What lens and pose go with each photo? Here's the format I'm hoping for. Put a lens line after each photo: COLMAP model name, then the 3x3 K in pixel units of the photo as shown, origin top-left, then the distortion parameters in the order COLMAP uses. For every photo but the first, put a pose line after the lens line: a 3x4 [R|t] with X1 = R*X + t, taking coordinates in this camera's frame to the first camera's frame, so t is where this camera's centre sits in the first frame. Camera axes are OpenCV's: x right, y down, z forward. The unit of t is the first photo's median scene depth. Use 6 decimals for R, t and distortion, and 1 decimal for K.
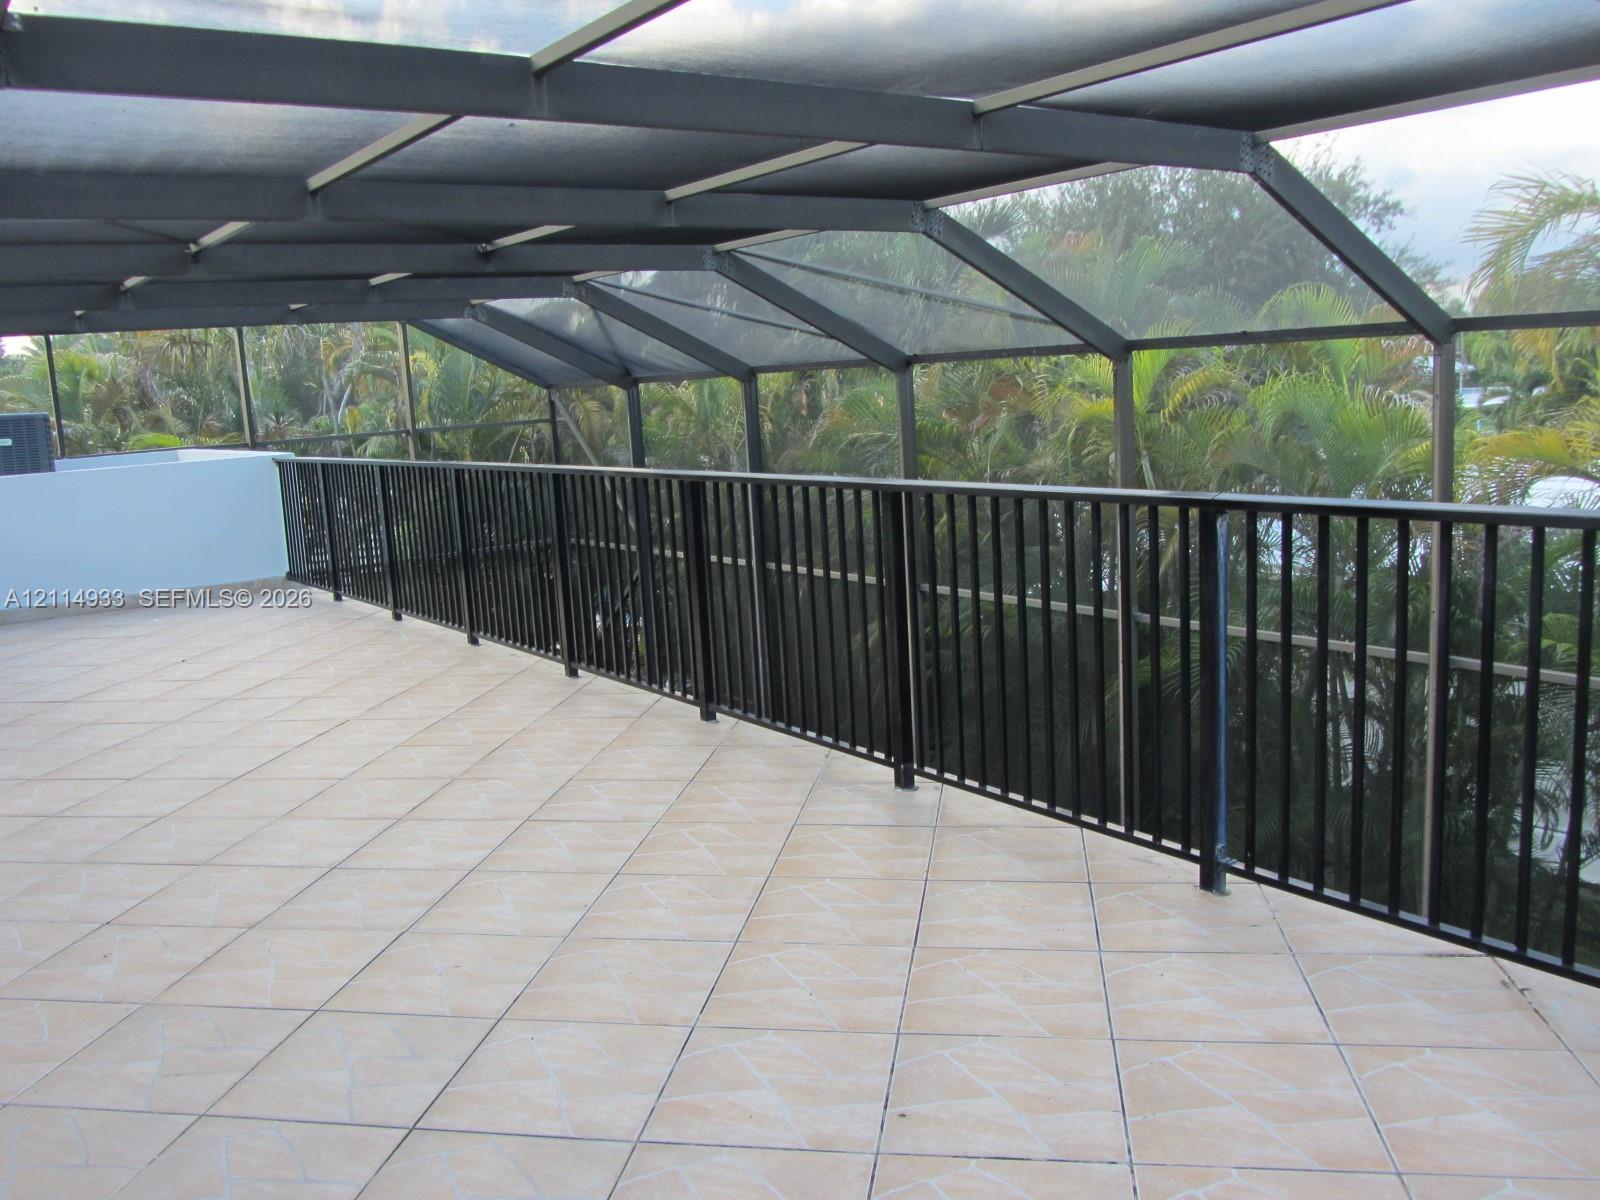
lens RADIAL K [[1306.3, 0, 806.1], [0, 1306.3, 596.0], [0, 0, 1]] dist [-0.044862, -0.003775]
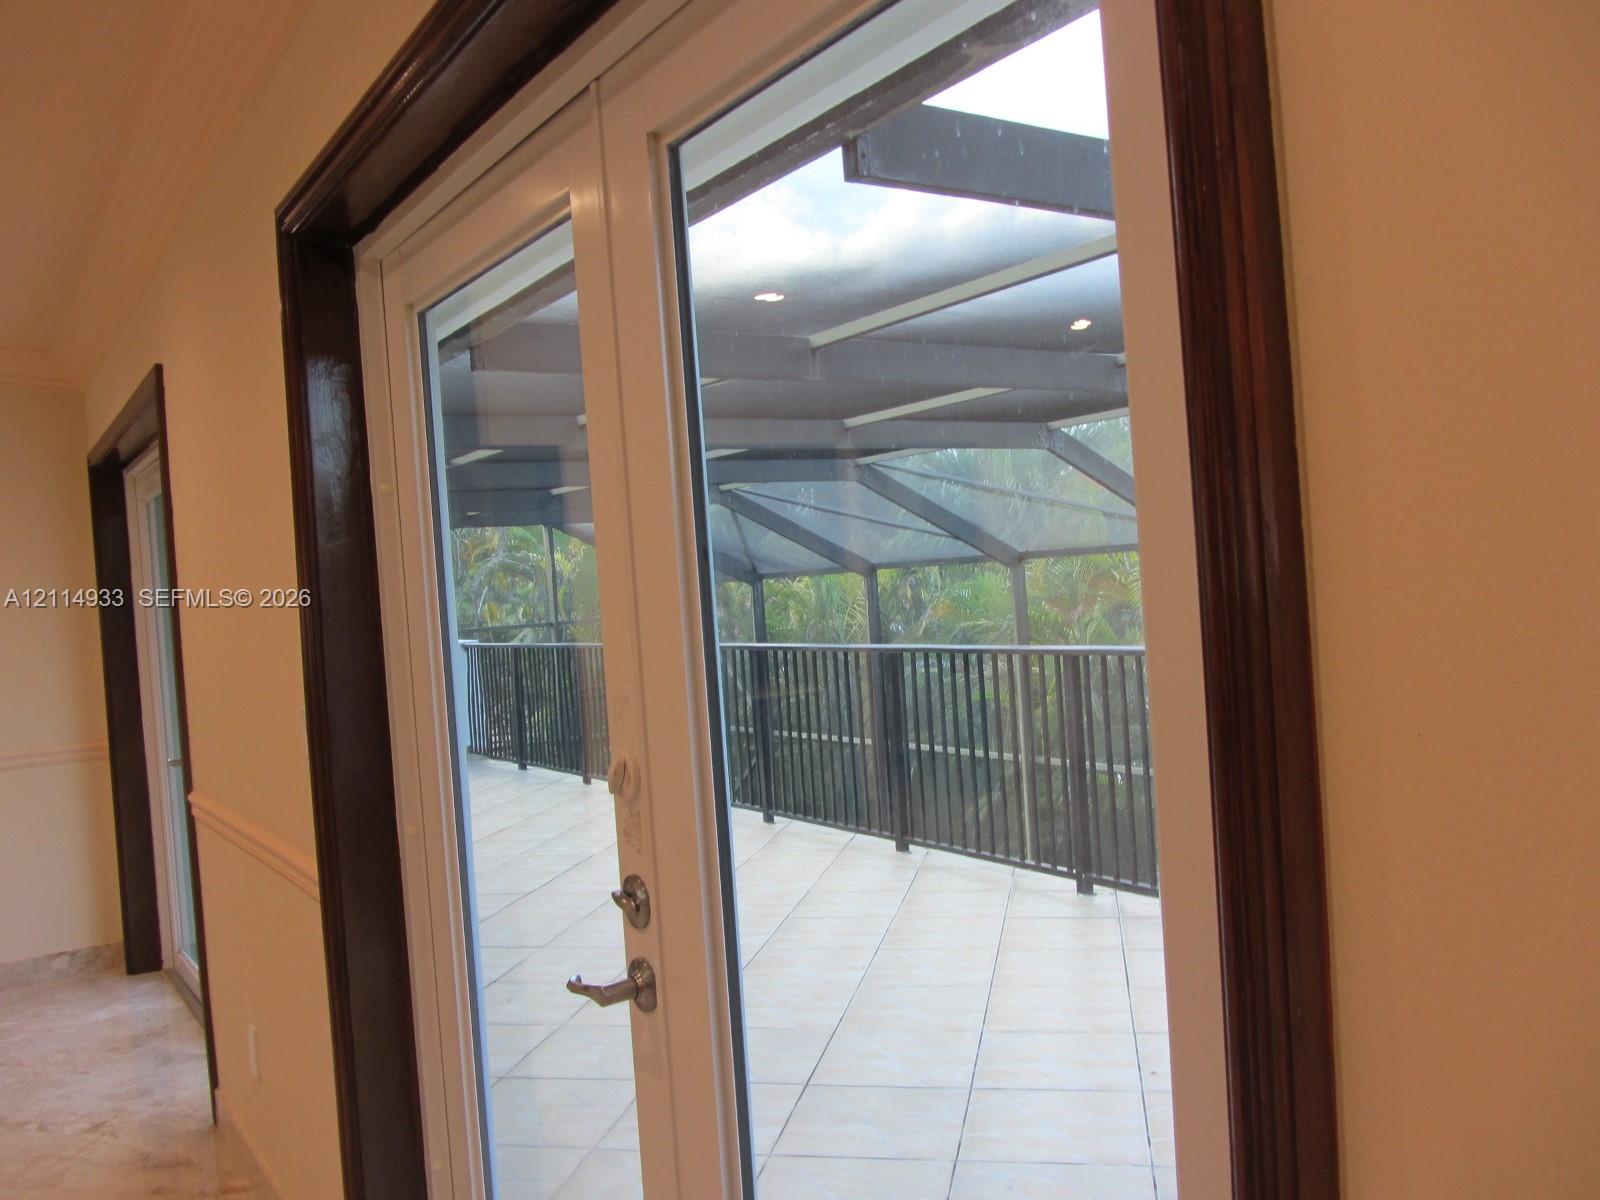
lens RADIAL K [[1306.3, 0, 806.1], [0, 1306.3, 596.0], [0, 0, 1]] dist [-0.044862, -0.003775]
pose [[0.998907, -0.007417, -0.046149, -0.054602], [0.000417, 0.988705, -0.149872, 0.021741], [0.046739, 0.149689, 0.987628, -0.115613]]
